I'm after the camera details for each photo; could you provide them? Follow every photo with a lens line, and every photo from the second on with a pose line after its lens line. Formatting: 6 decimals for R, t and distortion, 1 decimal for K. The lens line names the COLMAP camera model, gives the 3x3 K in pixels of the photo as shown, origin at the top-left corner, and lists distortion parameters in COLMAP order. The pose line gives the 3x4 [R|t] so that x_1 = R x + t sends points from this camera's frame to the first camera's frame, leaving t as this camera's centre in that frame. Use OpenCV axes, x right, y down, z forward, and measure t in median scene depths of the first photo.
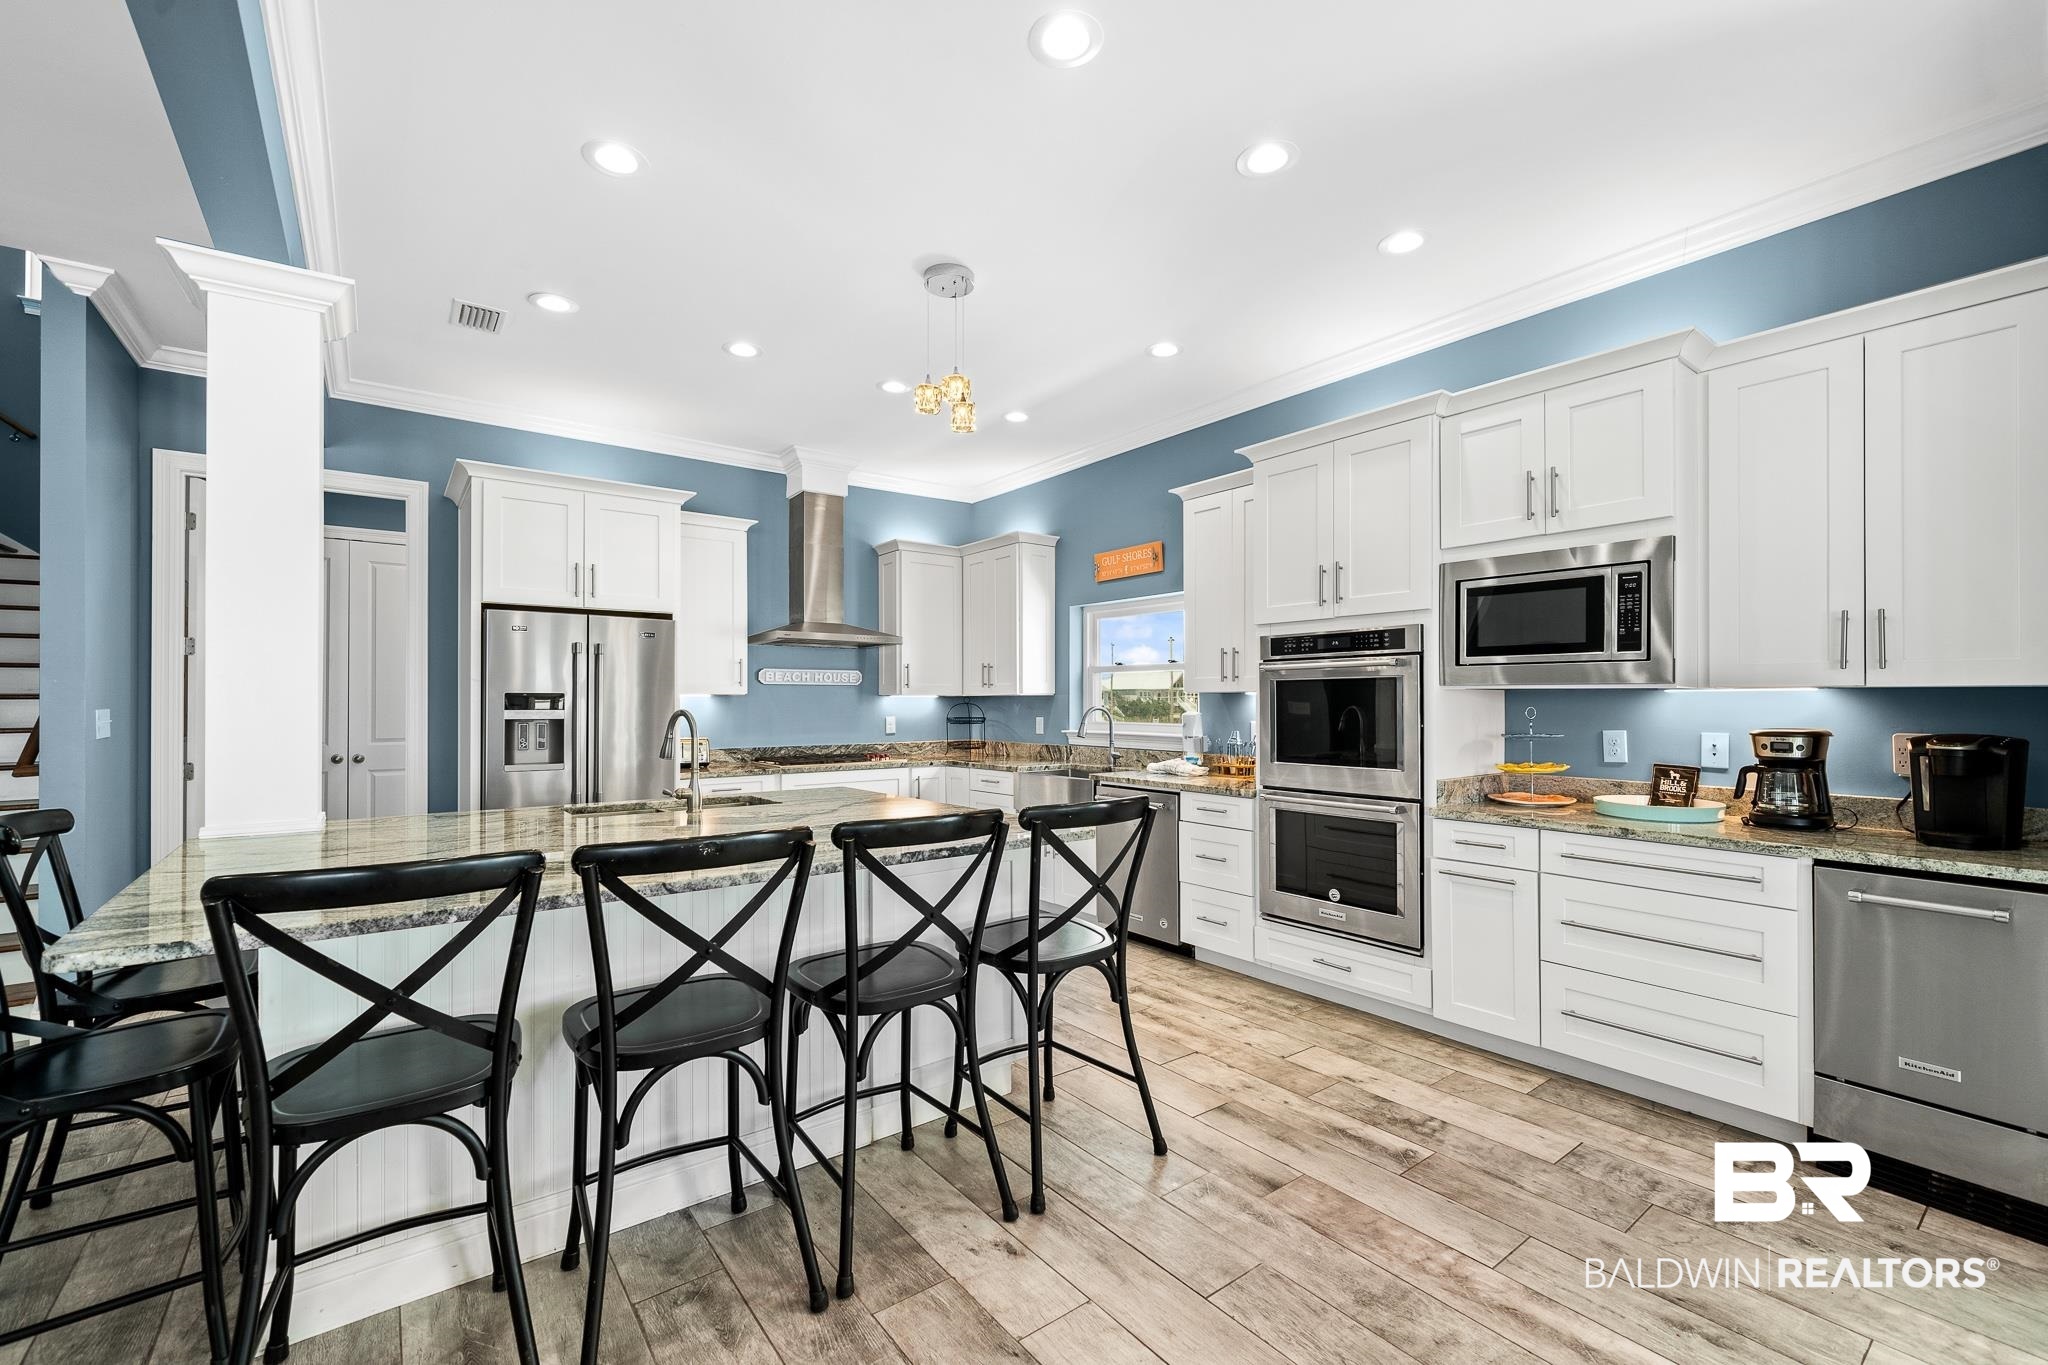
lens RADIAL K [[876.6, 0, 1013.2], [0, 876.6, 689.0], [0, 0, 1]] dist [0.016653, -0.000473]
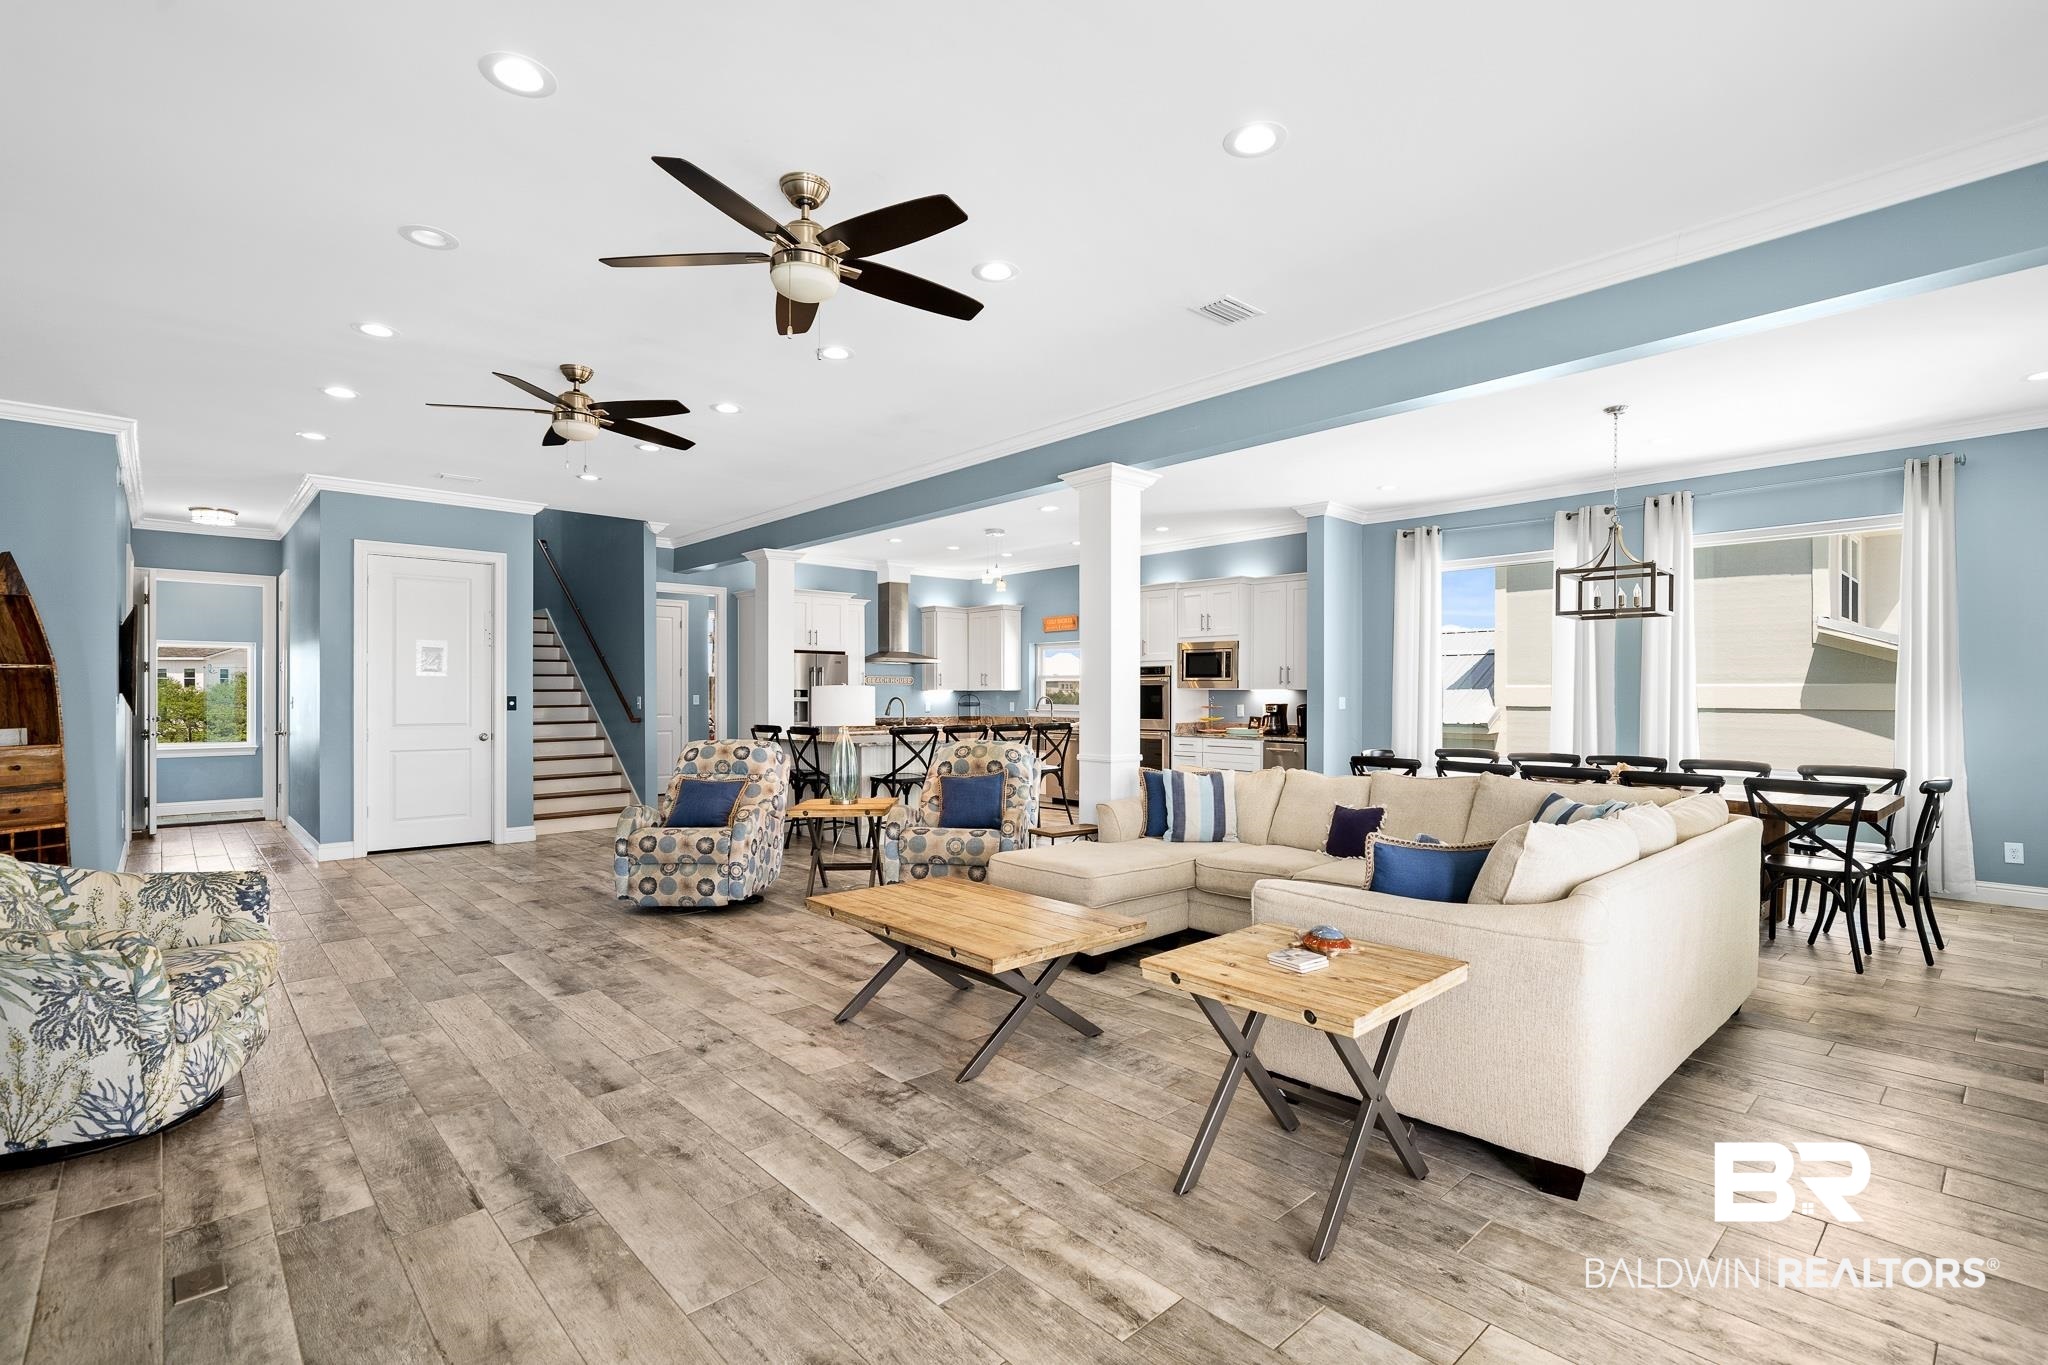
lens RADIAL K [[936.0, 0, 1003.2], [0, 936.0, 689.8], [0, 0, 1]] dist [0.003856, -0.001416]
pose [[0.996318, 0.005127, 0.085578, -0.178285], [-0.005997, 0.999933, 0.009910, -0.014865], [-0.085522, -0.010387, 0.996282, -1.107457]]
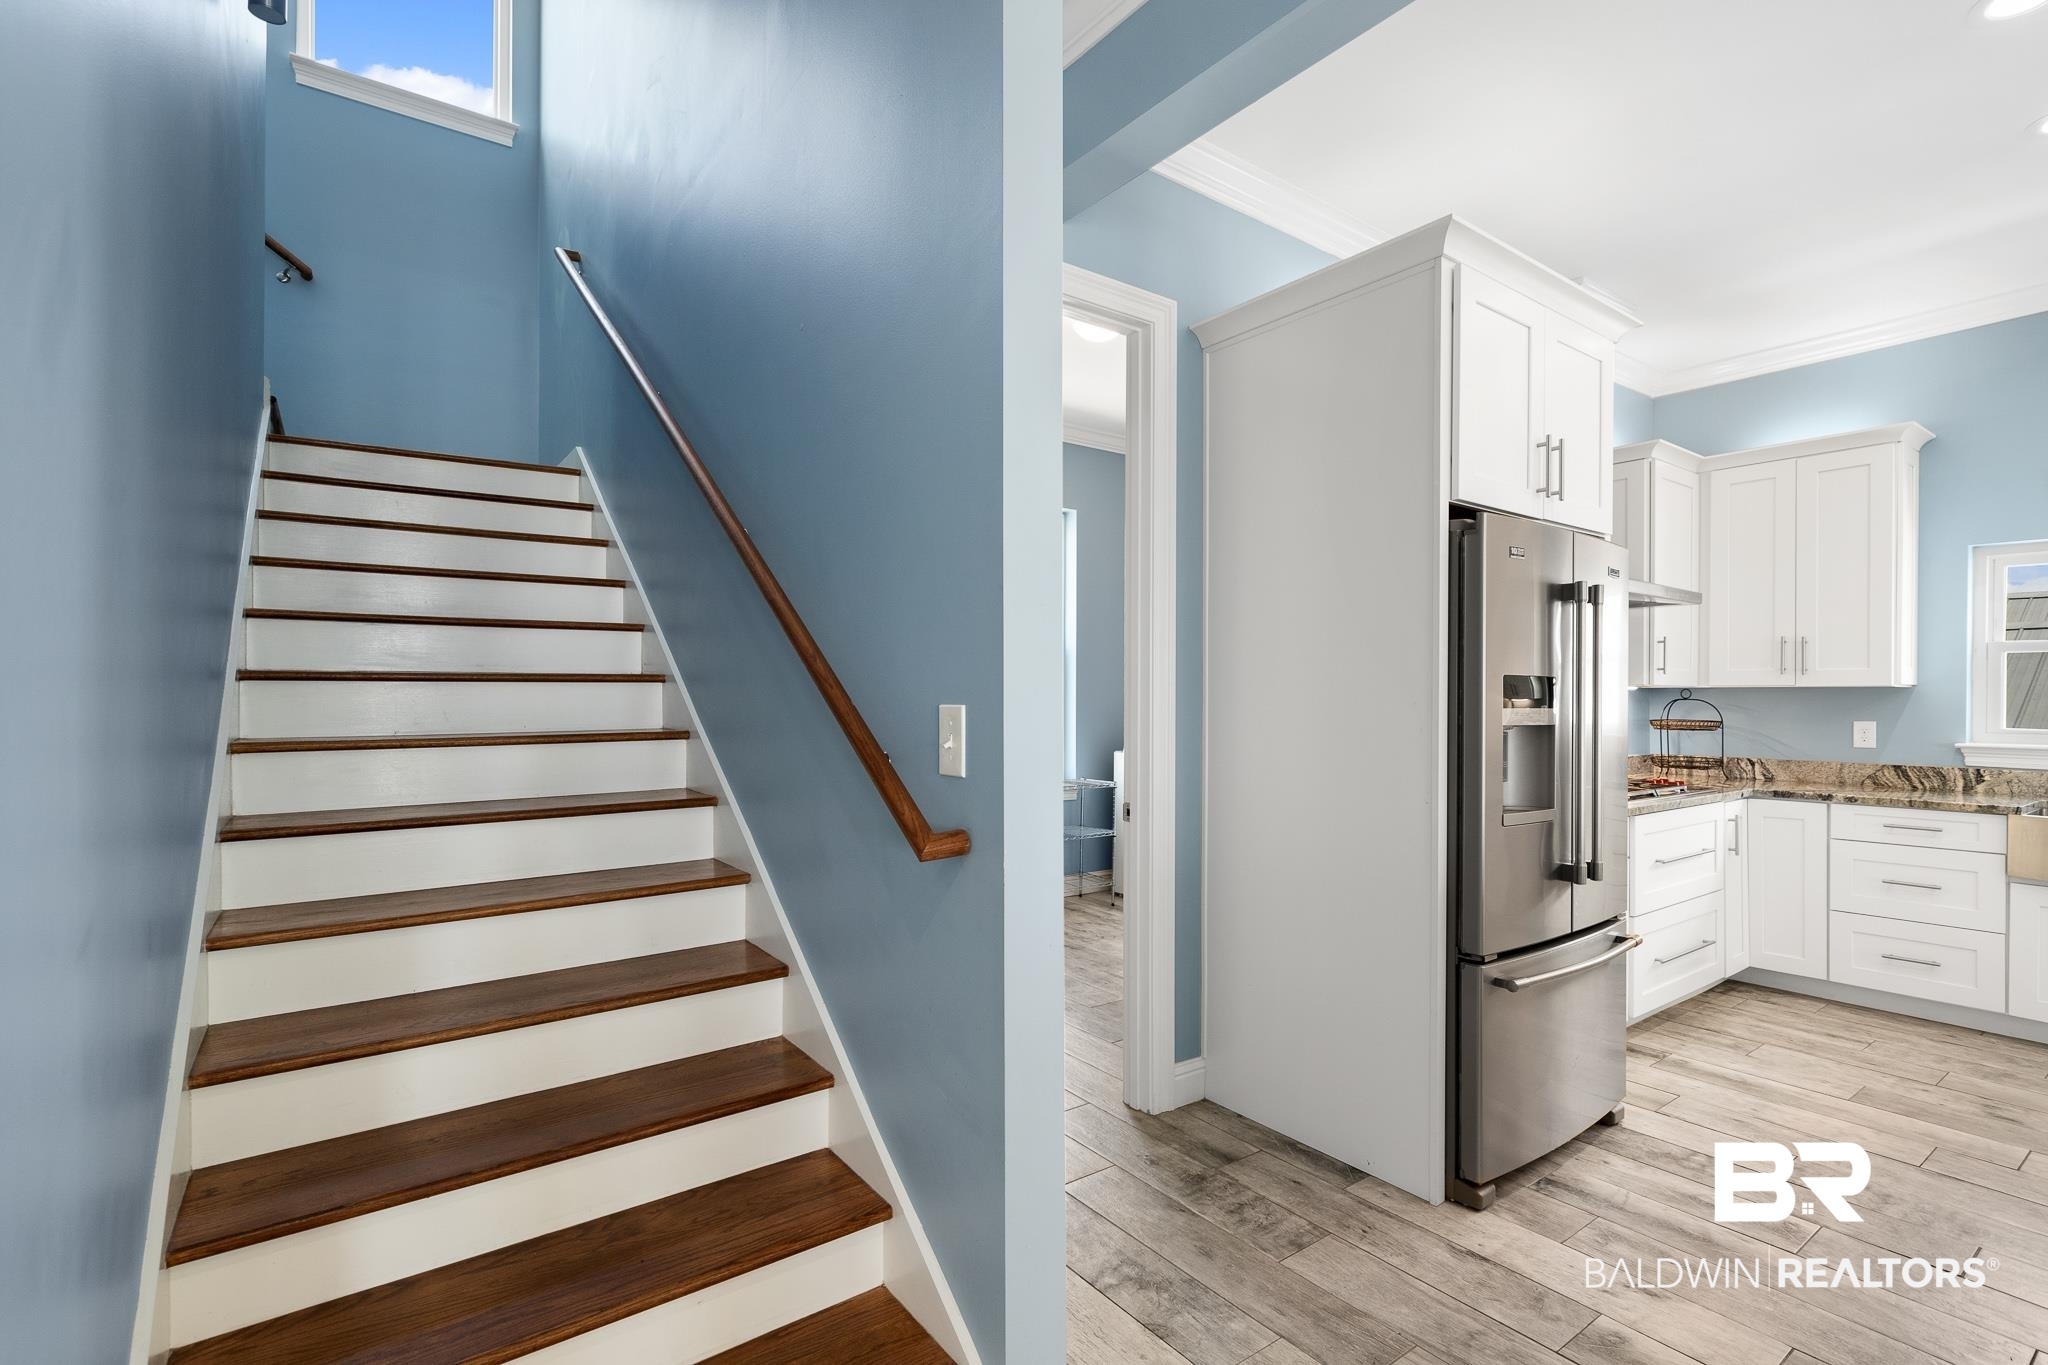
lens RADIAL K [[936.0, 0, 1040.2], [0, 936.0, 703.6], [0, 0, 1]] dist [0.003856, -0.001416]
pose [[0.999960, 0.006576, 0.006124, -0.640856], [-0.006719, 0.999700, 0.023551, 0.007656], [-0.005967, -0.023591, 0.999704, 0.351059]]
